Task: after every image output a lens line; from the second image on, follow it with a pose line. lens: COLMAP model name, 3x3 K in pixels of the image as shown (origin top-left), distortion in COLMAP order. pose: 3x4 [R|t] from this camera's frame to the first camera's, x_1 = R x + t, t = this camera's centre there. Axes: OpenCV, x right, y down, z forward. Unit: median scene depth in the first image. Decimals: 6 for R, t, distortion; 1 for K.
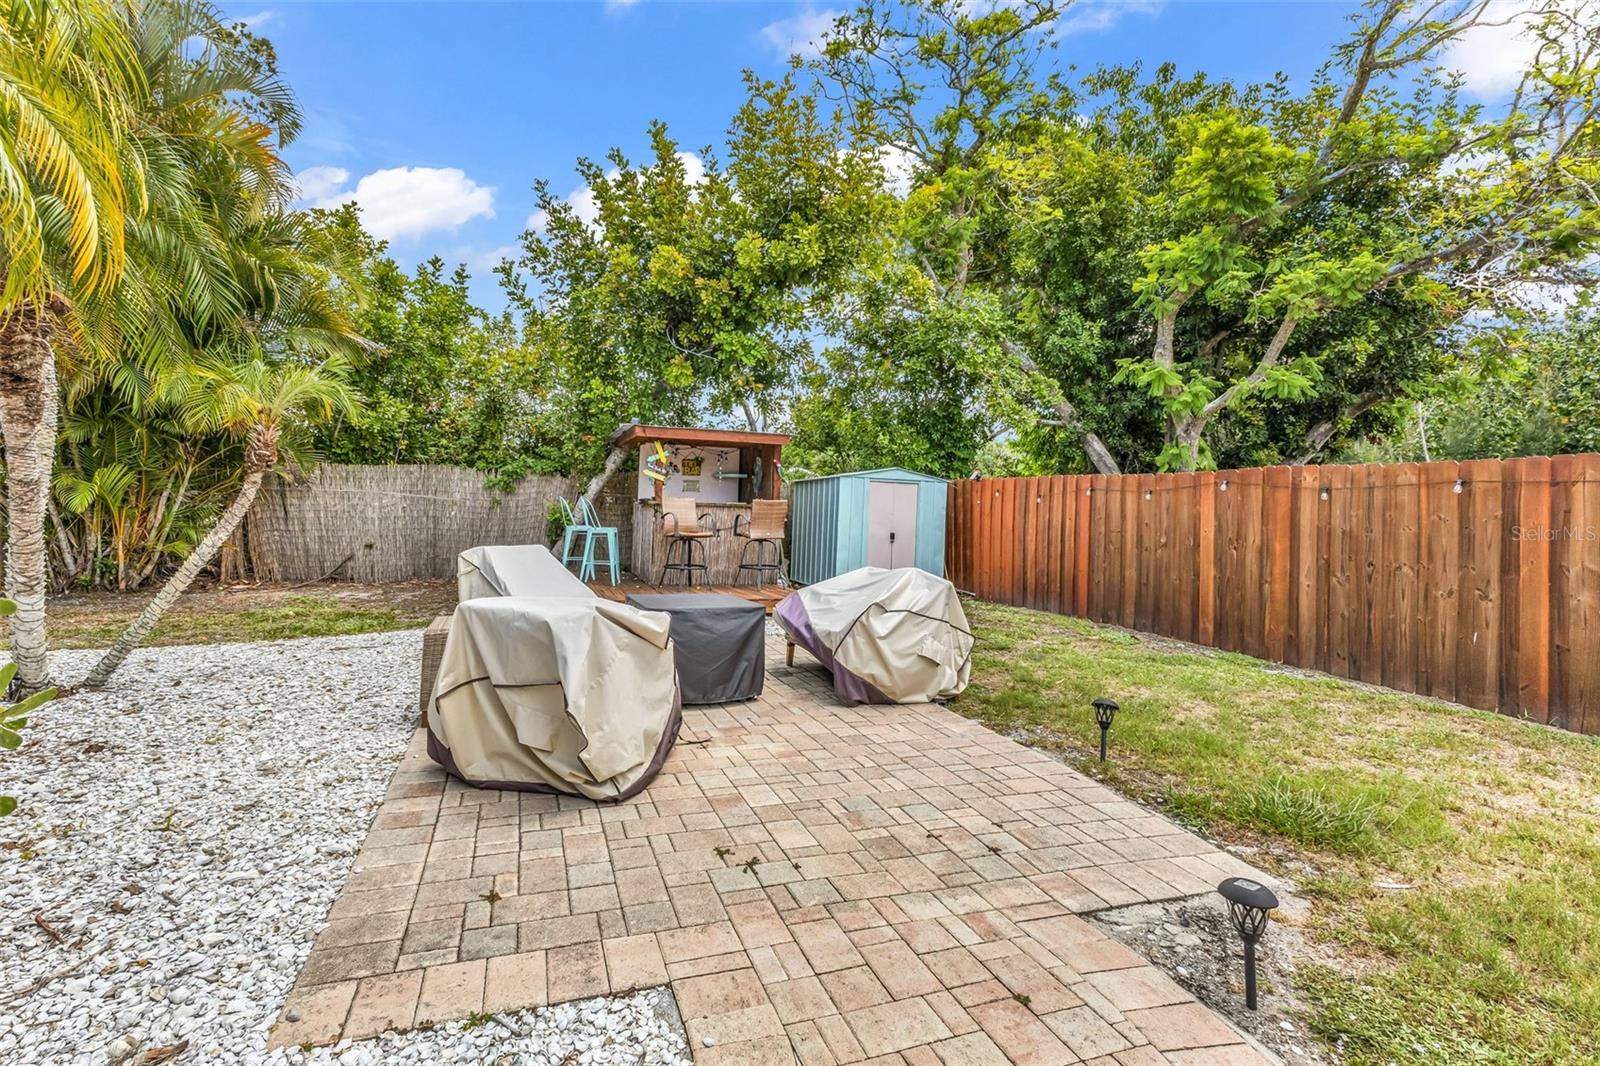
lens RADIAL K [[703.6, 0, 756.2], [0, 703.6, 510.2], [0, 0, 1]] dist [0.000744, -0.000063]
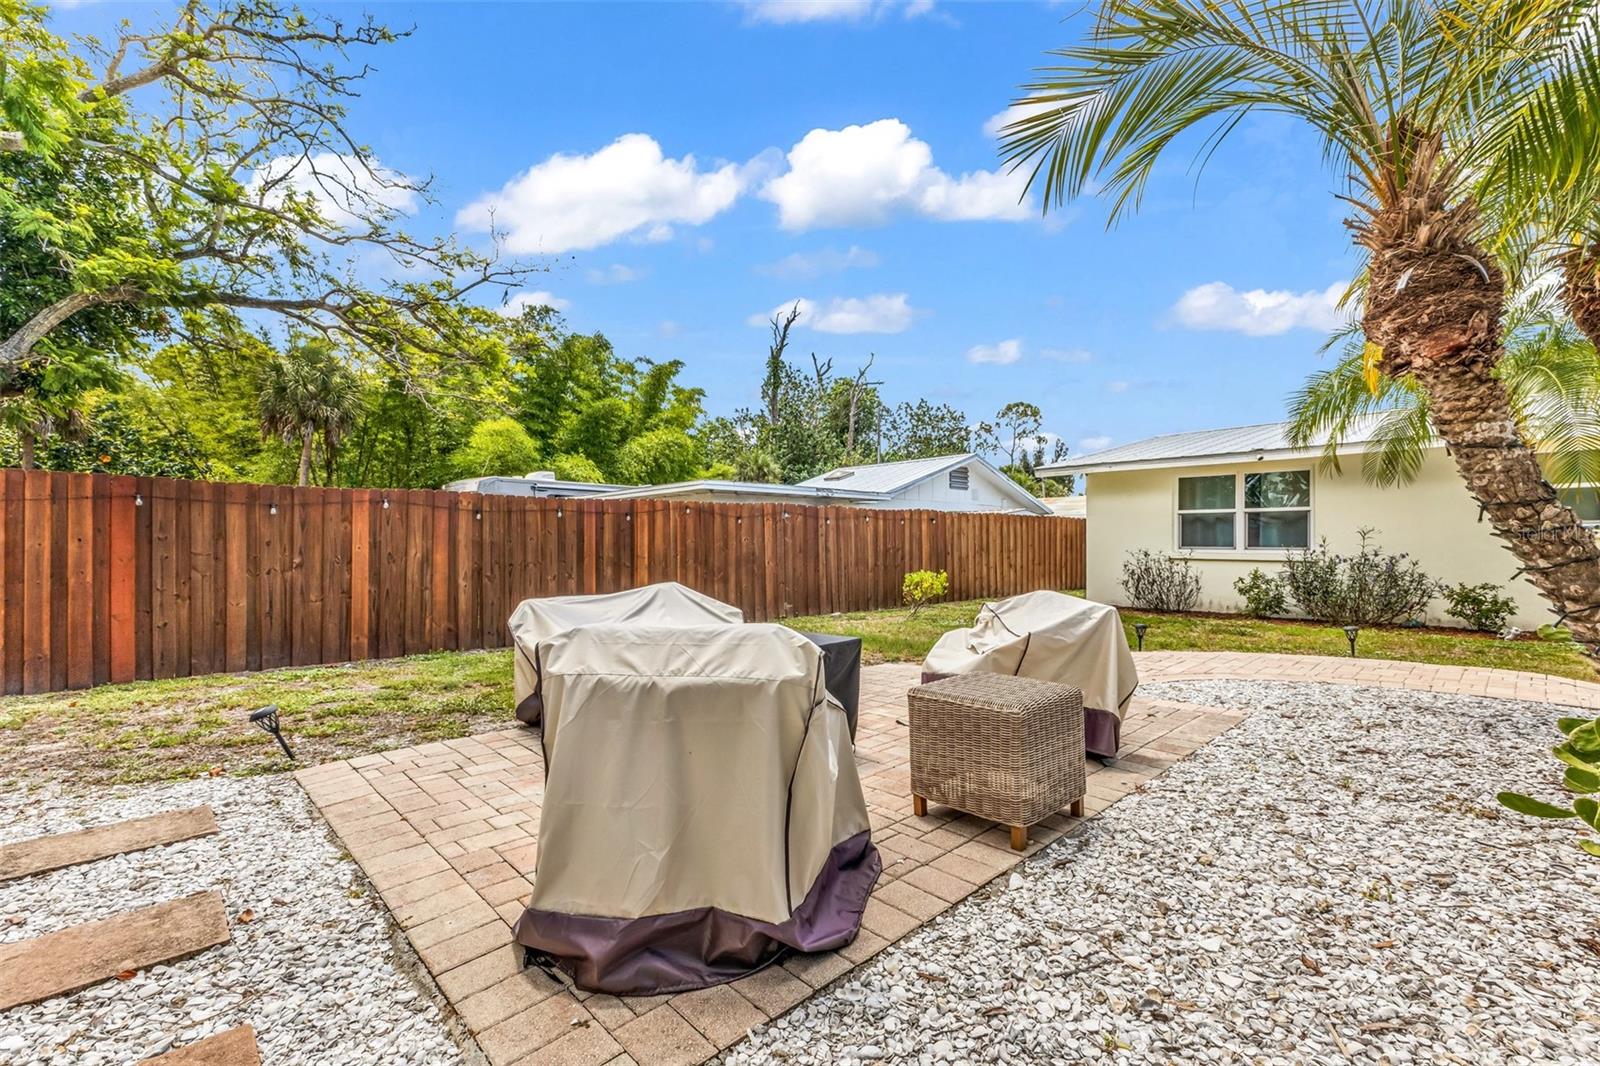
lens RADIAL K [[682.1, 0, 803.0], [0, 682.1, 535.2], [0, 0, 1]] dist [0.002690, -0.000235]
pose [[-0.421341, -0.015238, 0.906774, -0.344236], [-0.006001, 0.999884, 0.014014, -0.003645], [-0.906882, 0.000463, -0.421384, 0.562191]]
